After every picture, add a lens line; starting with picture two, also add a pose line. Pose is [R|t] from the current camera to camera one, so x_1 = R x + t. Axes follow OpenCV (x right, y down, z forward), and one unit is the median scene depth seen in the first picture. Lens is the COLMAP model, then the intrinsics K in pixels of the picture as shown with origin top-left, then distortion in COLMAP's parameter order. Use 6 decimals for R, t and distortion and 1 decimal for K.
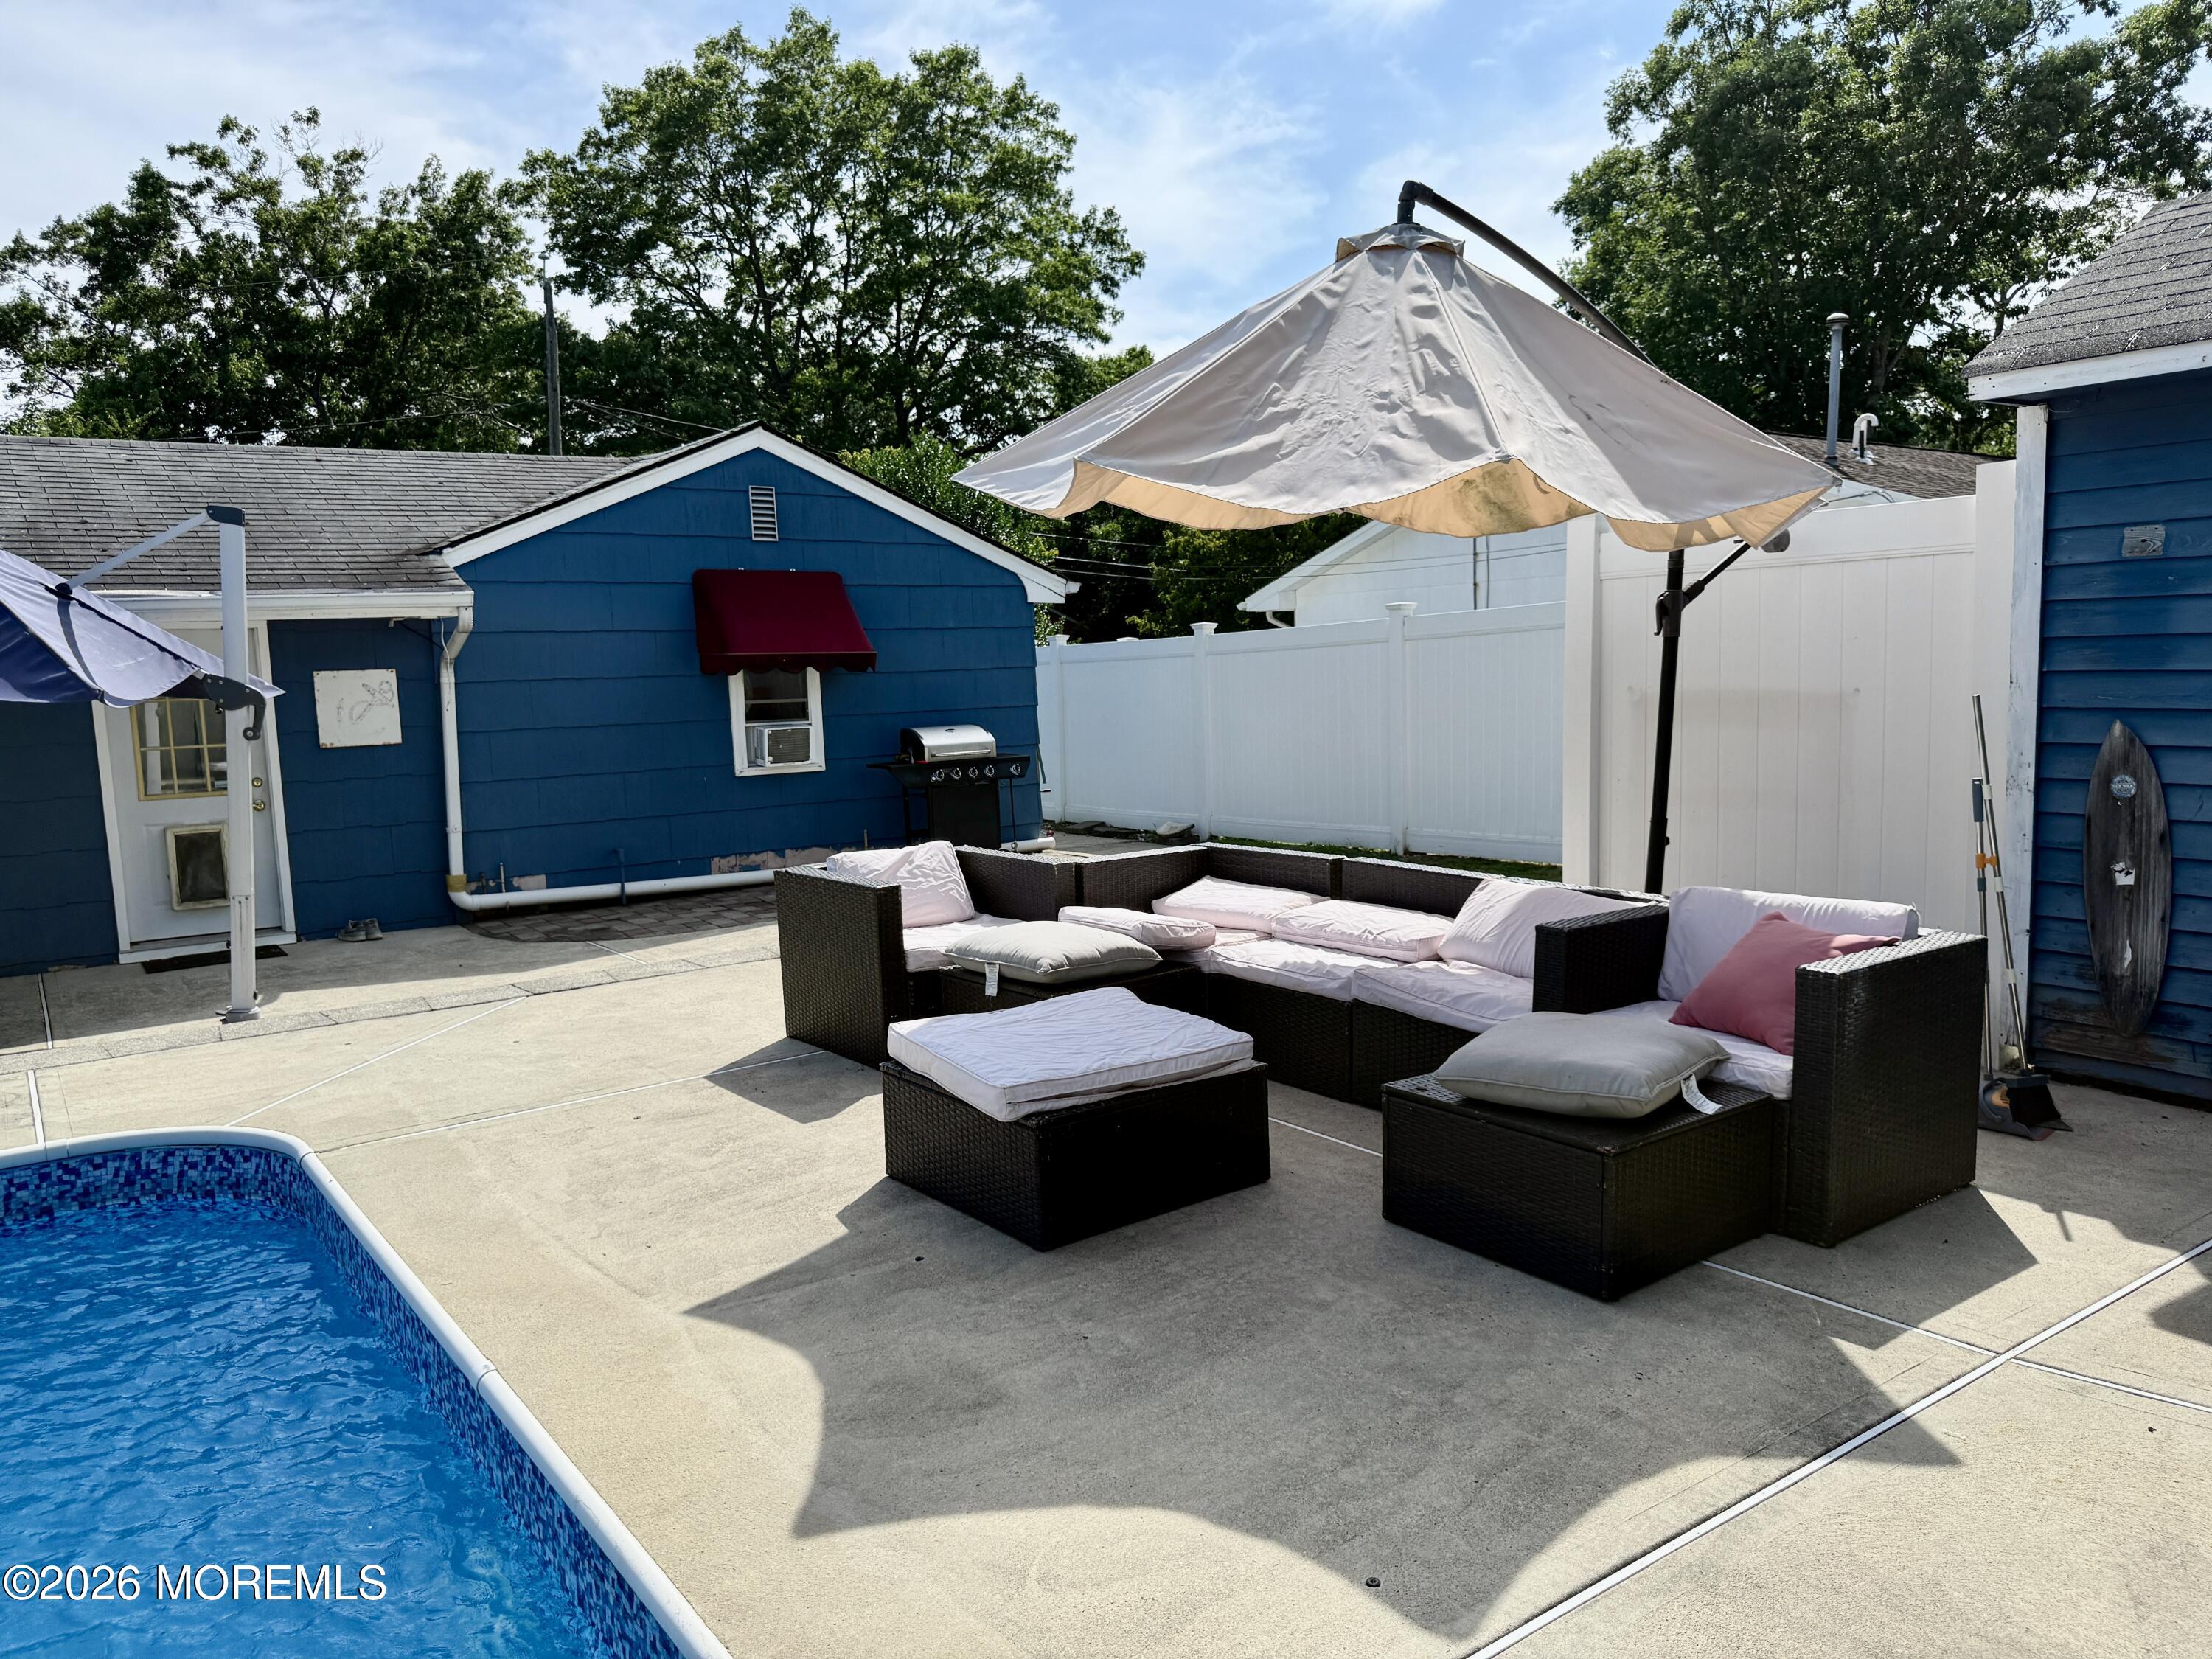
lens RADIAL K [[1558.5, 0, 1104.2], [0, 1558.5, 833.4], [0, 0, 1]] dist [0.157898, -0.258384]
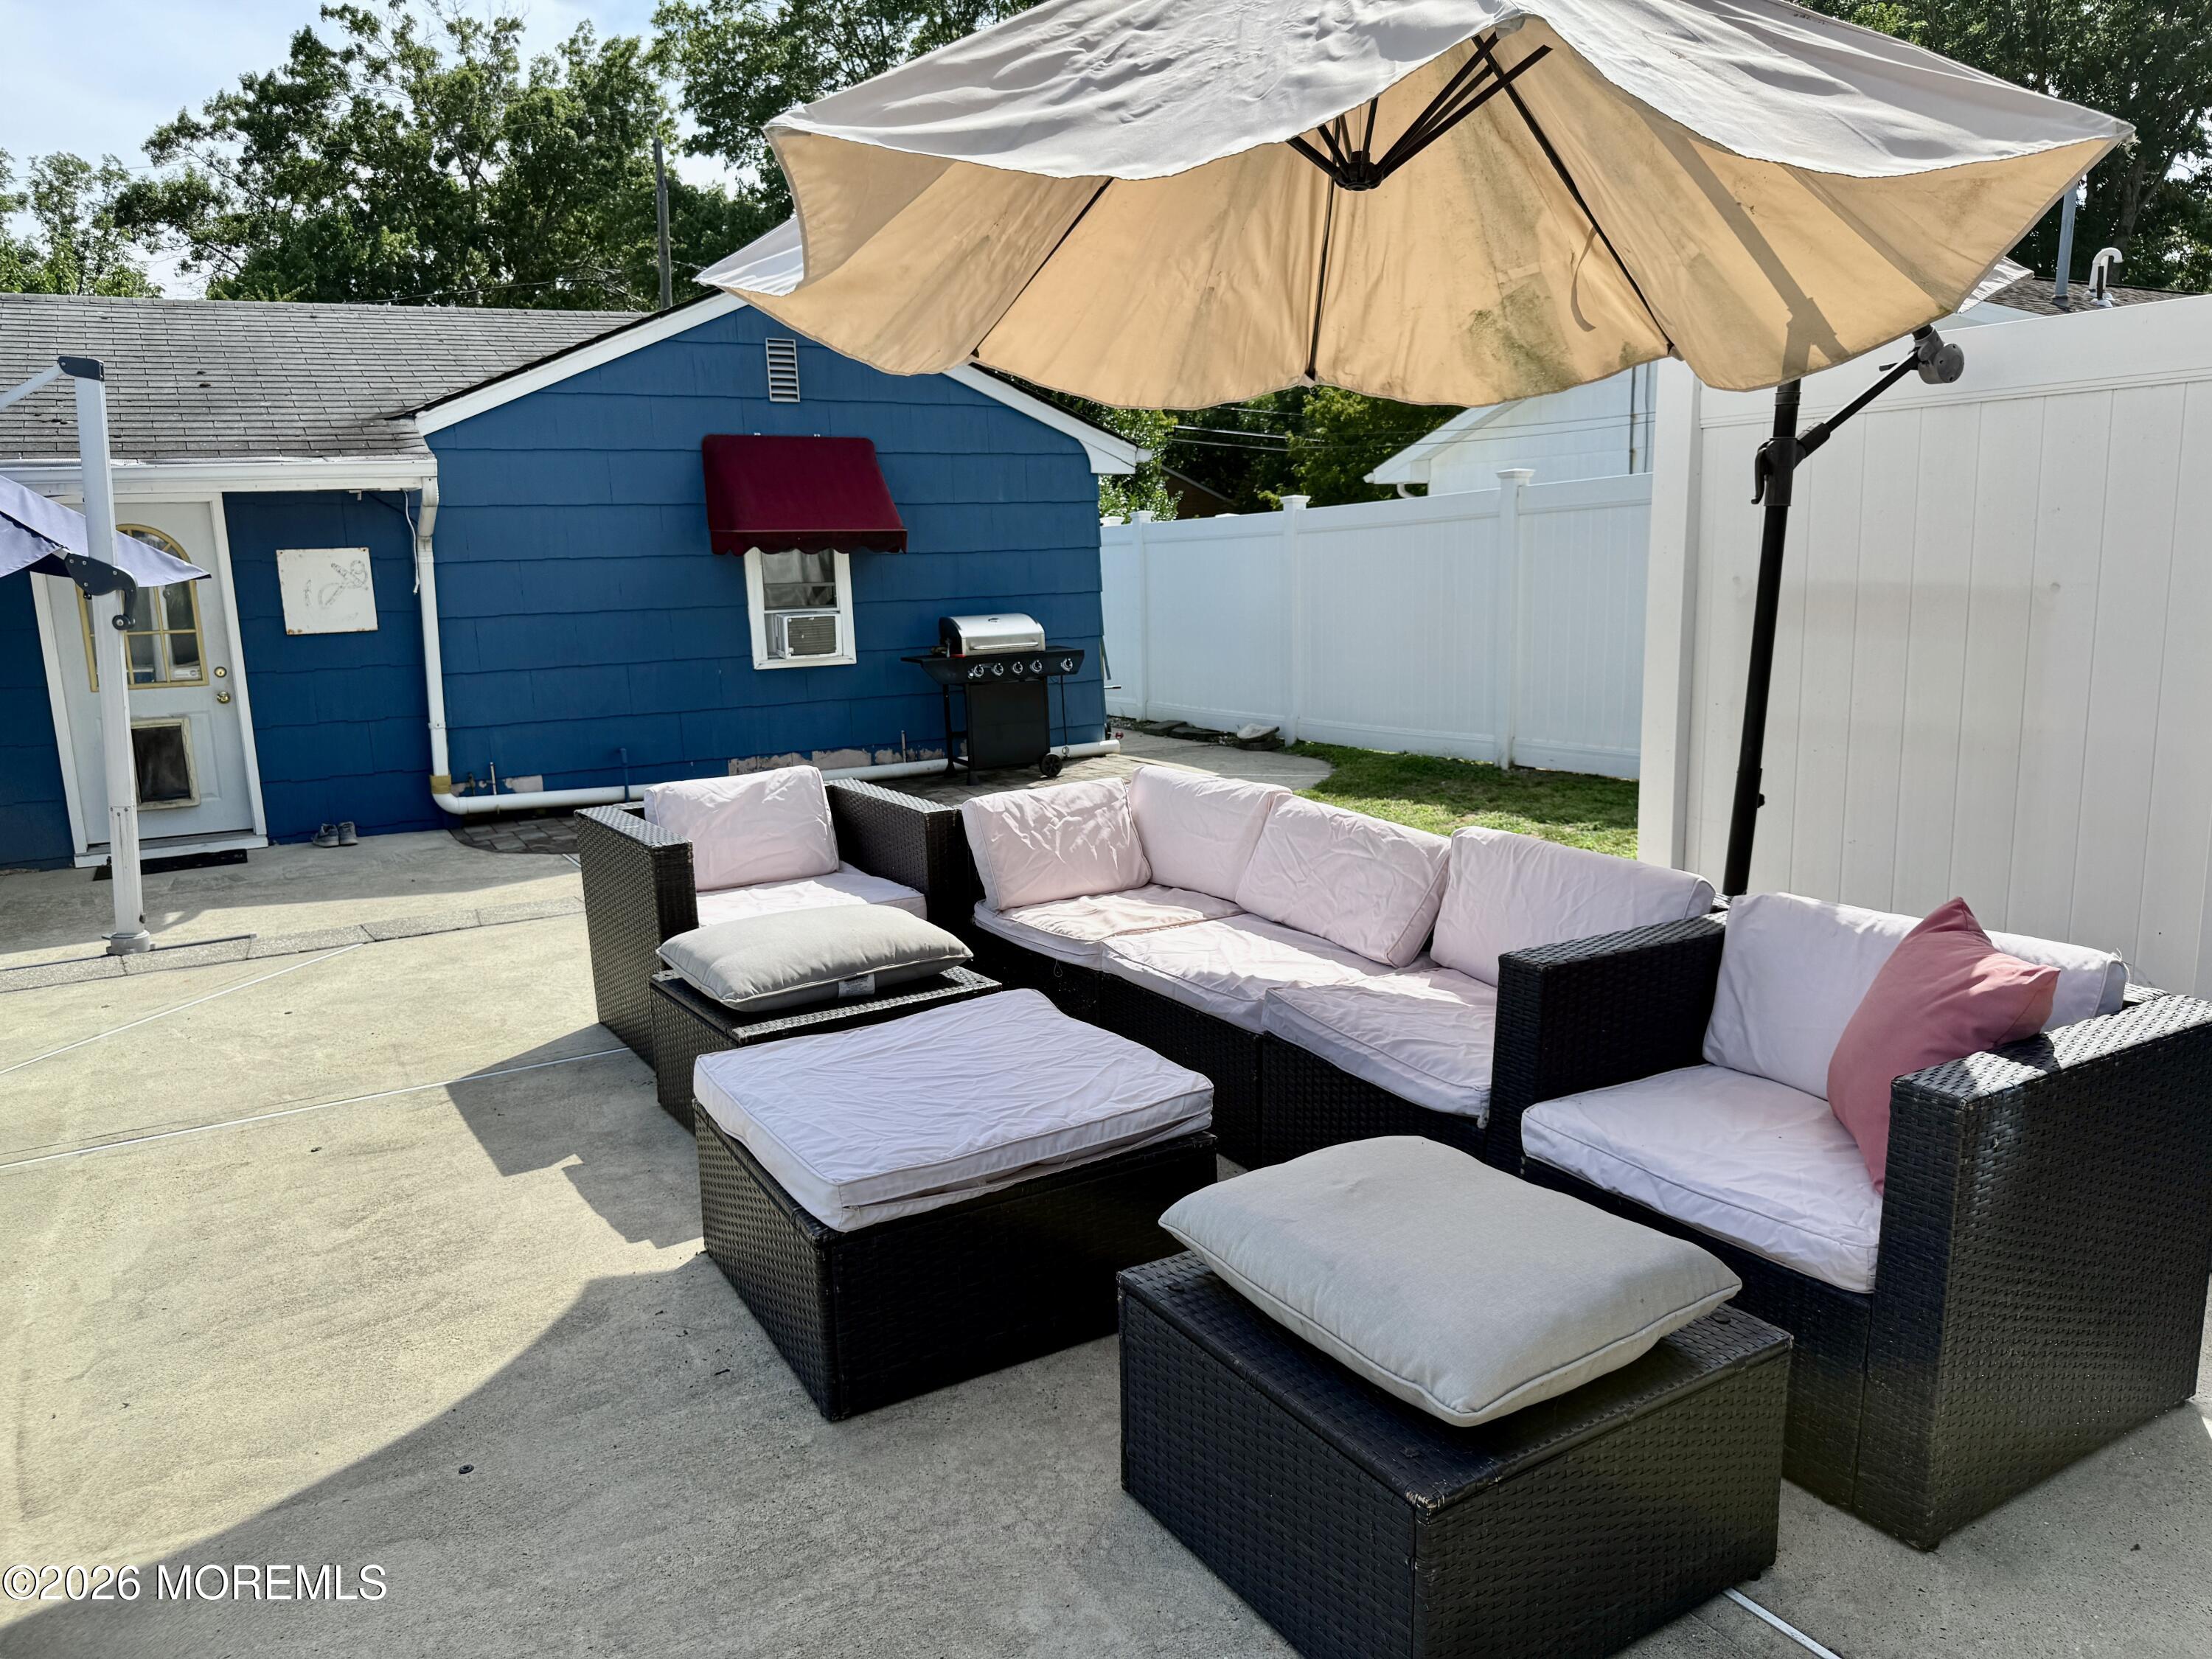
lens RADIAL K [[1566.6, 0, 1098.5], [0, 1566.6, 820.4], [0, 0, 1]] dist [0.118457, -0.151278]
pose [[0.993797, 0.020472, -0.109308, 0.061015], [-0.013164, 0.997655, 0.067167, -0.012918], [0.110427, -0.065311, 0.991736, 0.115832]]
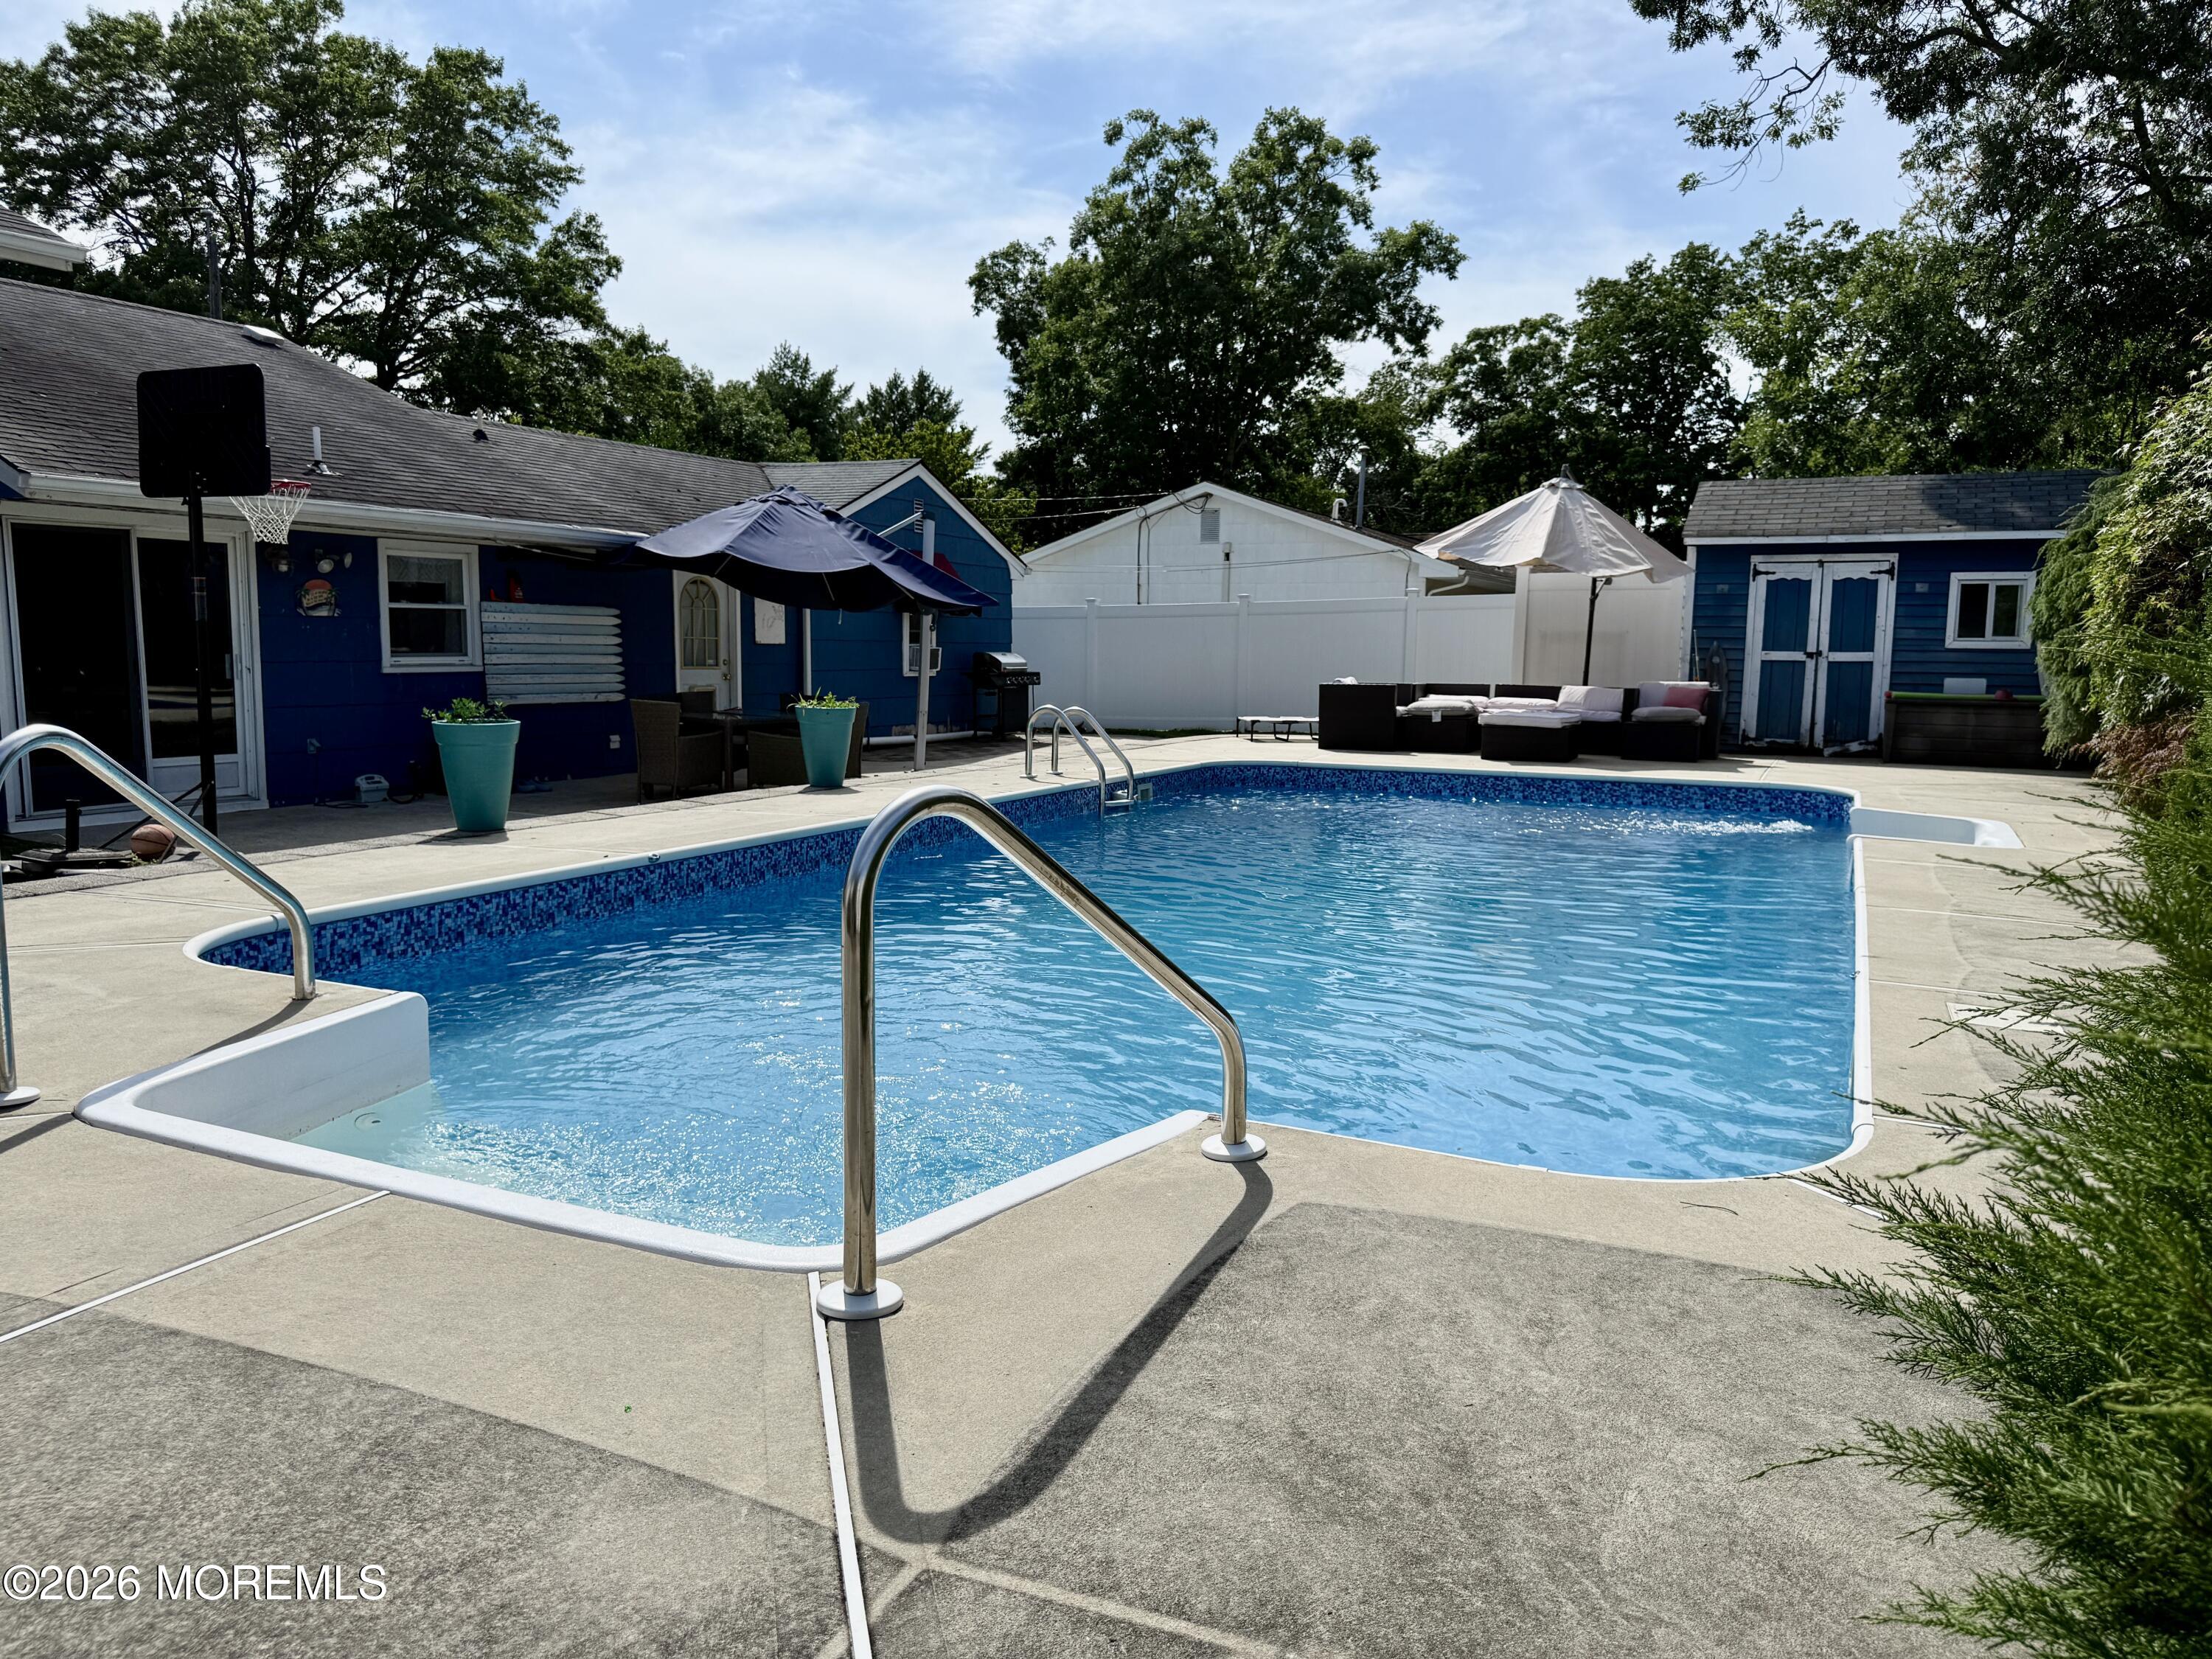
lens RADIAL K [[1566.6, 0, 1098.5], [0, 1566.6, 820.4], [0, 0, 1]] dist [0.118457, -0.151278]
pose [[0.878305, -0.016986, 0.477800, -0.806188], [0.018662, 0.999825, 0.001238, 0.107697], [-0.477737, 0.007829, 0.878468, -0.479832]]
